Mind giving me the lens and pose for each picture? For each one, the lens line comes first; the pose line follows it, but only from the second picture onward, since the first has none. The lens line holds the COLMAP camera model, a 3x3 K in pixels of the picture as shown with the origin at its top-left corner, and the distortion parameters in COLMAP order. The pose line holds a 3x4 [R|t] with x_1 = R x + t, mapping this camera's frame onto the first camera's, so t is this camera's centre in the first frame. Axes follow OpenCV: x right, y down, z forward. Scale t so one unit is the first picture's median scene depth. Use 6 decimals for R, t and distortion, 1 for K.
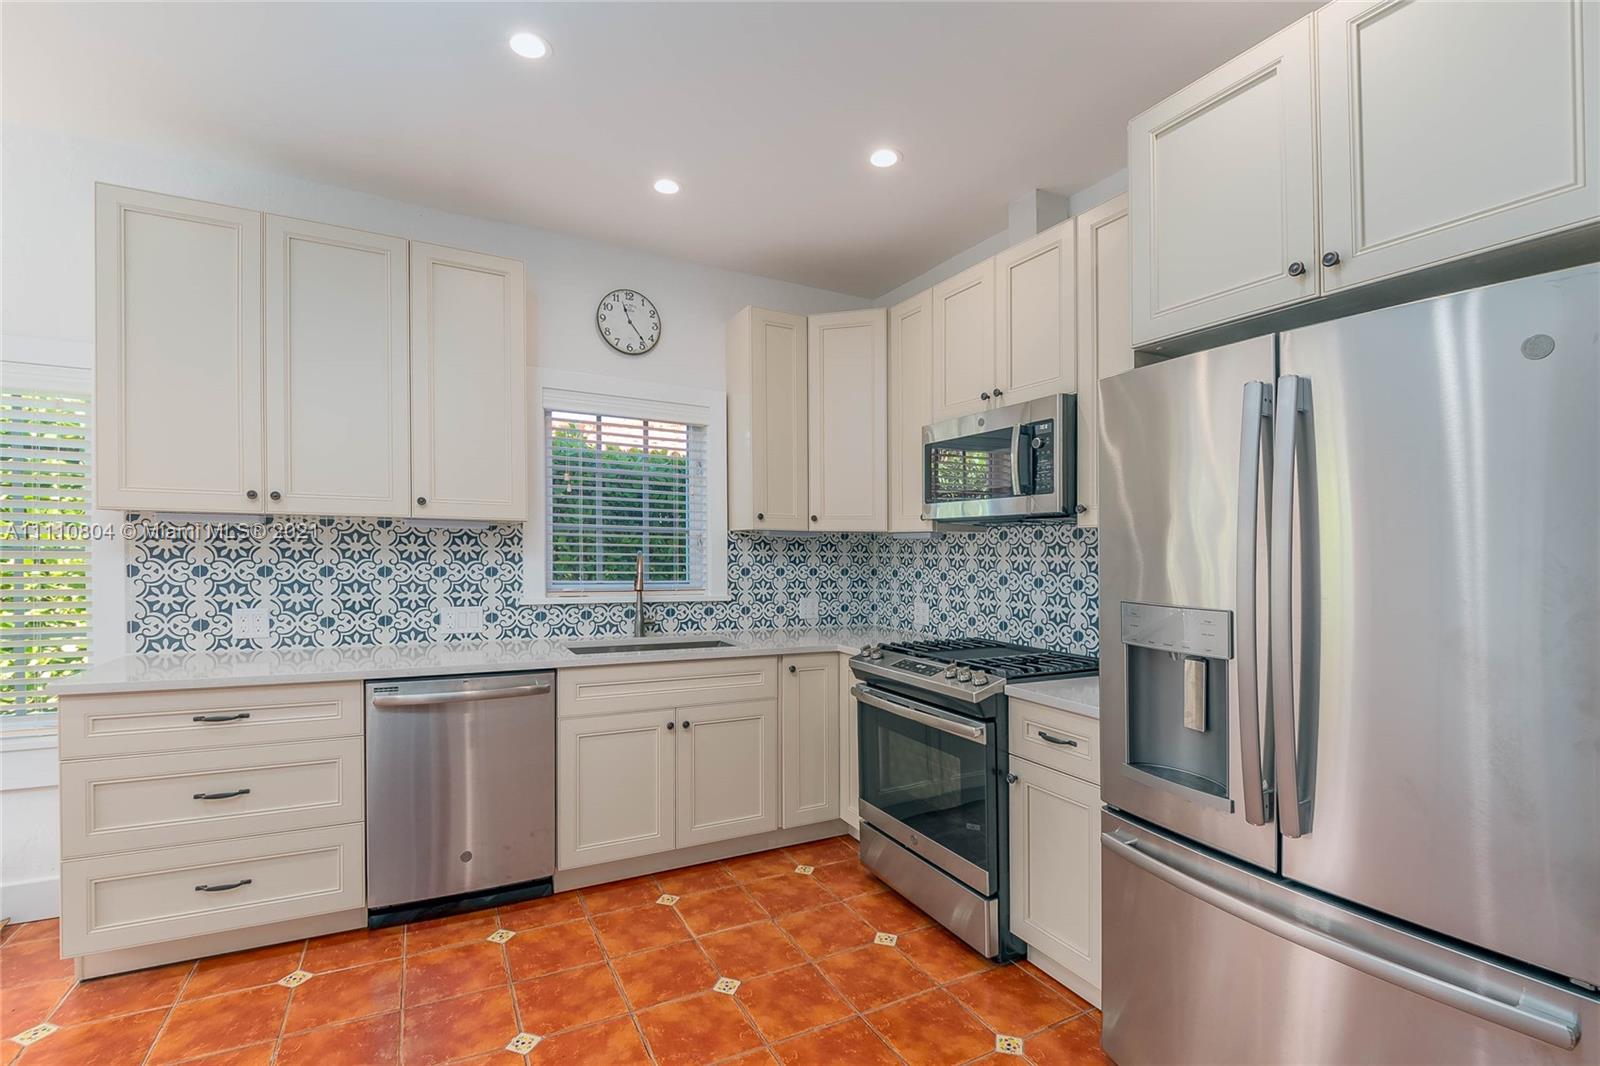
lens RADIAL K [[721.6, 0, 793.2], [0, 721.6, 549.7], [0, 0, 1]] dist [-0.000574, -0.000419]
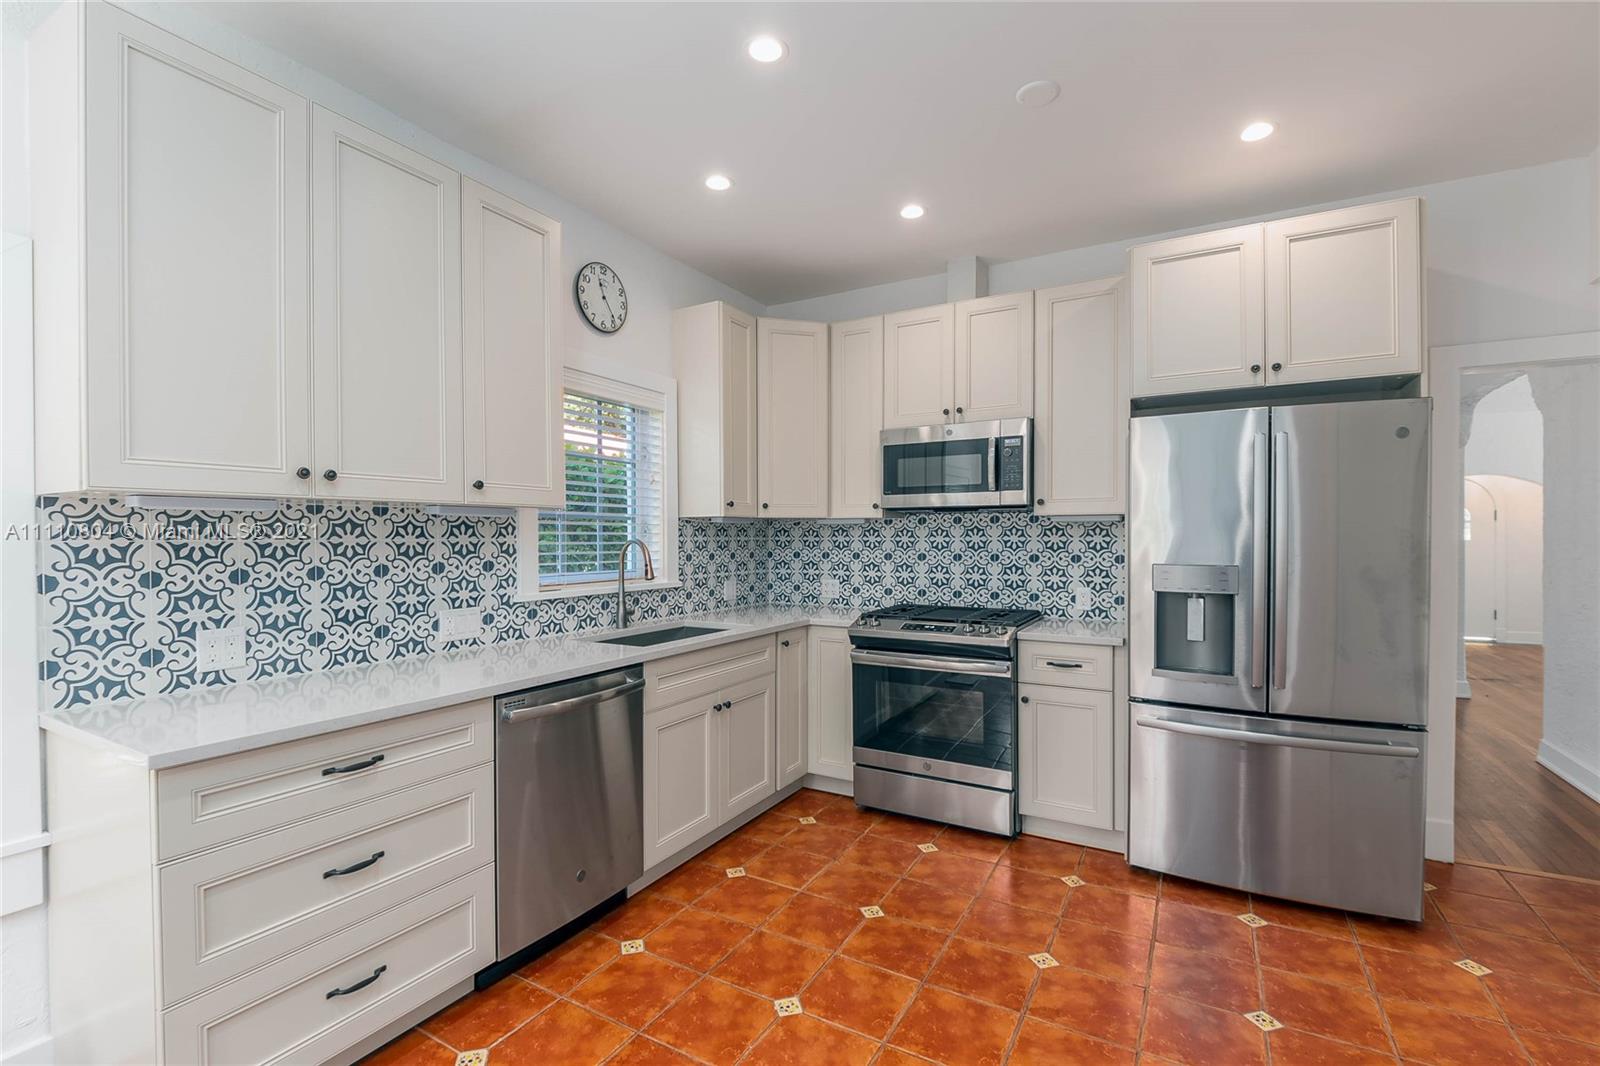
lens RADIAL K [[720.0, 0, 801.9], [0, 720.0, 539.1], [0, 0, 1]] dist [-0.003331, -0.000470]
pose [[0.835496, -0.019231, 0.549161, -0.631066], [0.013681, 0.999806, 0.014197, -0.009841], [-0.549327, -0.004348, 0.835596, 0.076625]]
